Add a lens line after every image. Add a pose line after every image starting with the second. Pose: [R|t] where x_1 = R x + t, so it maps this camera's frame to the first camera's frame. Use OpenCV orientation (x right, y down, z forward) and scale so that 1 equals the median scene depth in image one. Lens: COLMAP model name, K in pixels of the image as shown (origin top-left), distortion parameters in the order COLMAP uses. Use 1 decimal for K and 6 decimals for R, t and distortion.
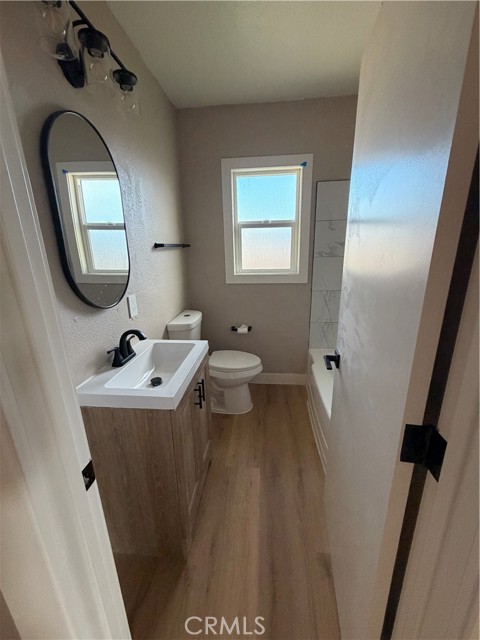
lens RADIAL K [[254.0, 0, 239.7], [0, 254.0, 320.2], [0, 0, 1]] dist [-0.010322, -0.000098]
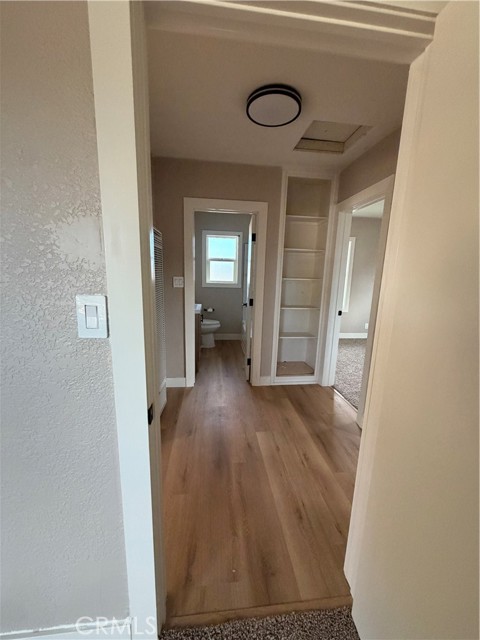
lens RADIAL K [[254.0, 0, 241.5], [0, 254.0, 318.3], [0, 0, 1]] dist [-0.010322, -0.000098]
pose [[0.978453, 0.012861, 0.206069, -0.166349], [0.002569, 0.997222, -0.074437, 0.265974], [-0.206454, 0.073363, 0.975702, -1.061825]]
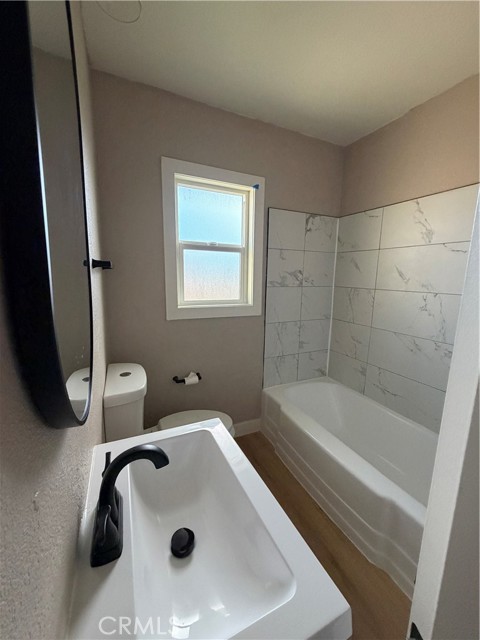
lens RADIAL K [[254.0, 0, 240.5], [0, 254.0, 319.8], [0, 0, 1]] dist [-0.010322, -0.000098]
pose [[0.860157, -0.049957, 0.507577, -0.250828], [0.104937, 0.991234, -0.080269, -0.066195], [-0.499118, 0.122308, 0.857859, 0.271602]]
